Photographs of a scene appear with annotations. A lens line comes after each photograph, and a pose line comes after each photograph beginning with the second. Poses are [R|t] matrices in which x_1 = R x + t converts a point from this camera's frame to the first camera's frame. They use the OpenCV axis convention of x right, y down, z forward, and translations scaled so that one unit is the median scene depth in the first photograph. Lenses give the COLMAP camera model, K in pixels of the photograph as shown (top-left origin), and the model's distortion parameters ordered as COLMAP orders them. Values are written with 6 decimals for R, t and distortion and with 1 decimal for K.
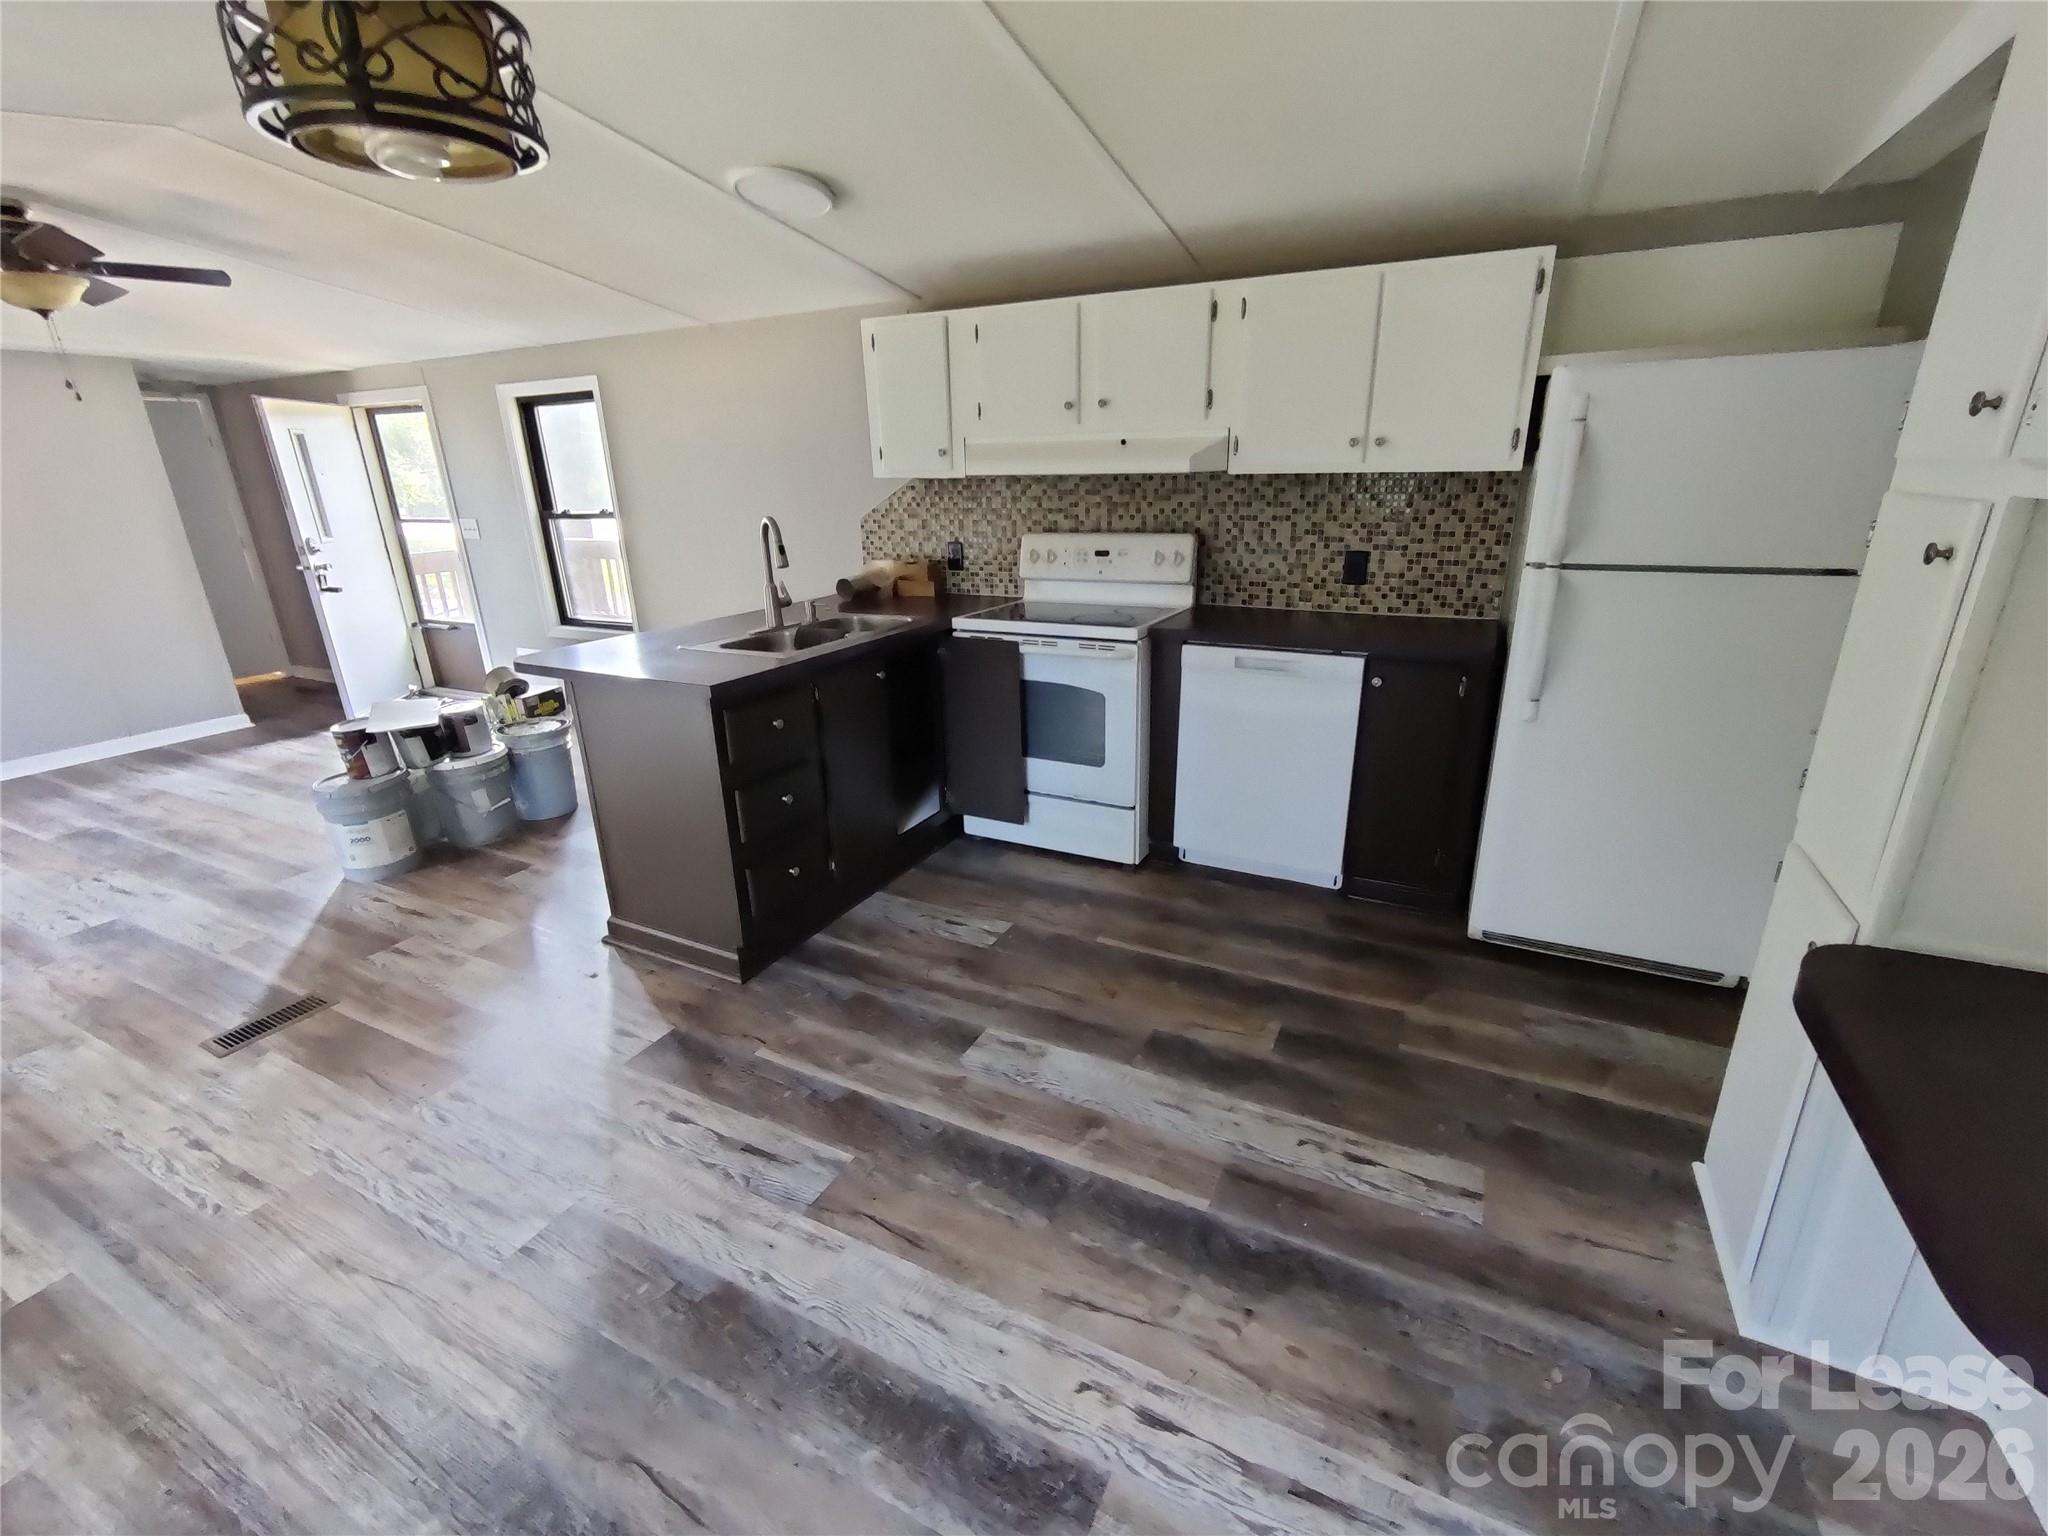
lens RADIAL K [[883.0, 0, 1024.0], [0, 883.0, 768.0], [0, 0, 1]] dist [-0.002859, 0.000021]
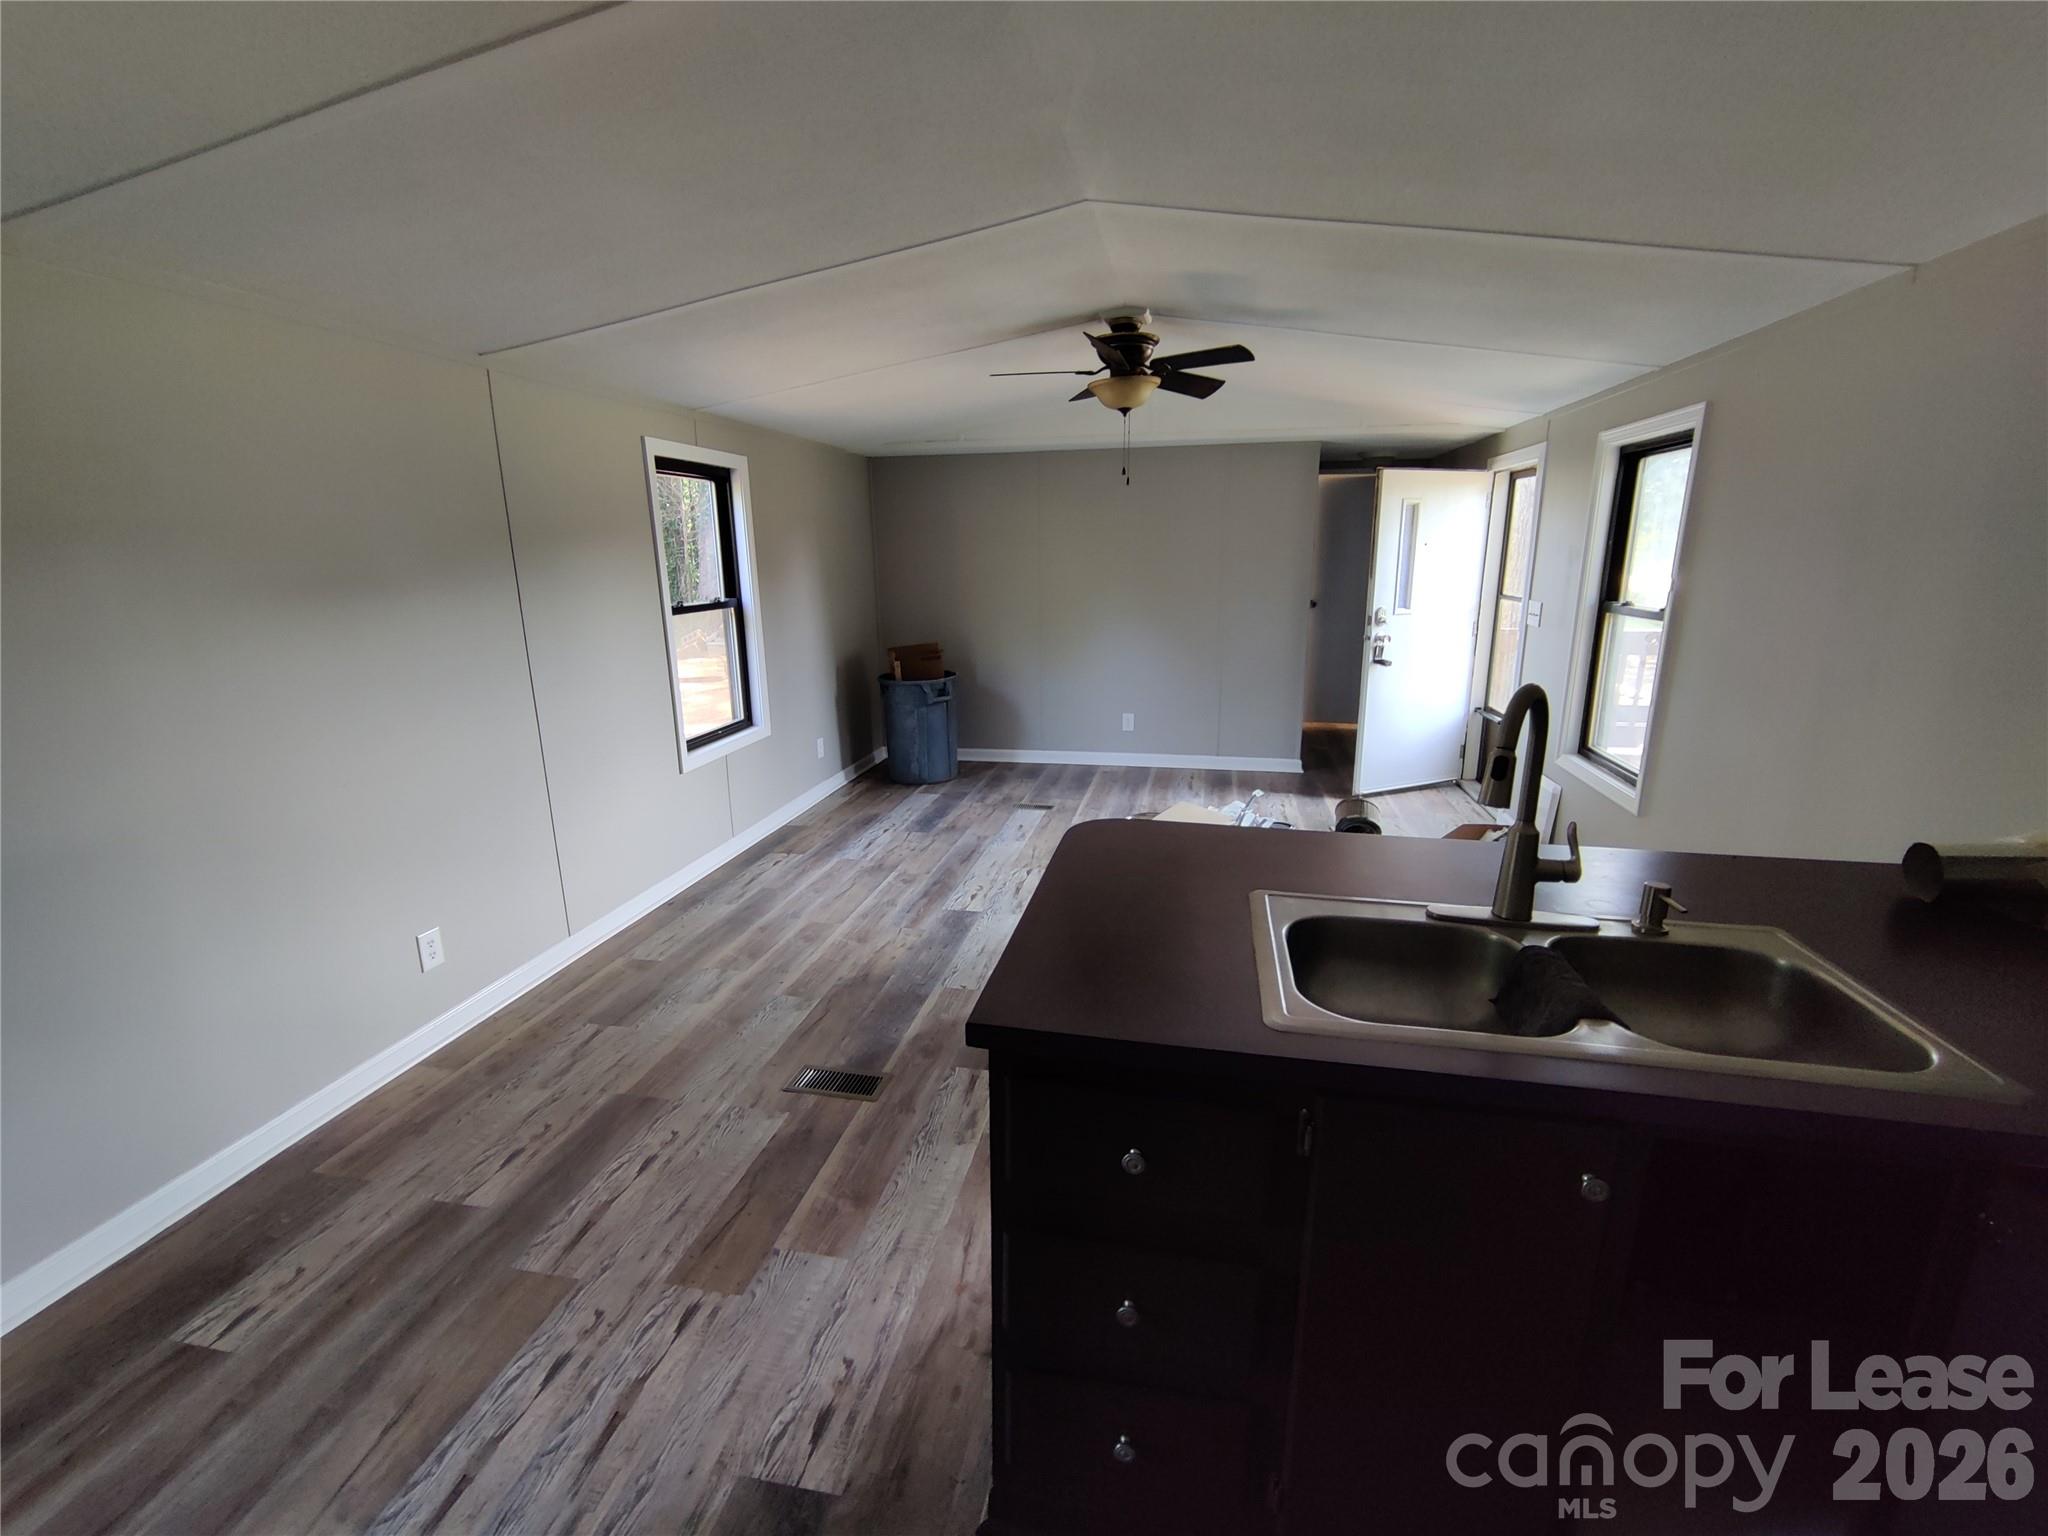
lens RADIAL K [[883.0, 0, 1024.0], [0, 883.0, 768.0], [0, 0, 1]] dist [-0.002859, 0.000021]
pose [[0.272997, 0.255207, -0.927546, 0.054627], [-0.310611, 0.935914, 0.166090, -0.249790], [0.910491, 0.242764, 0.334772, 0.658083]]
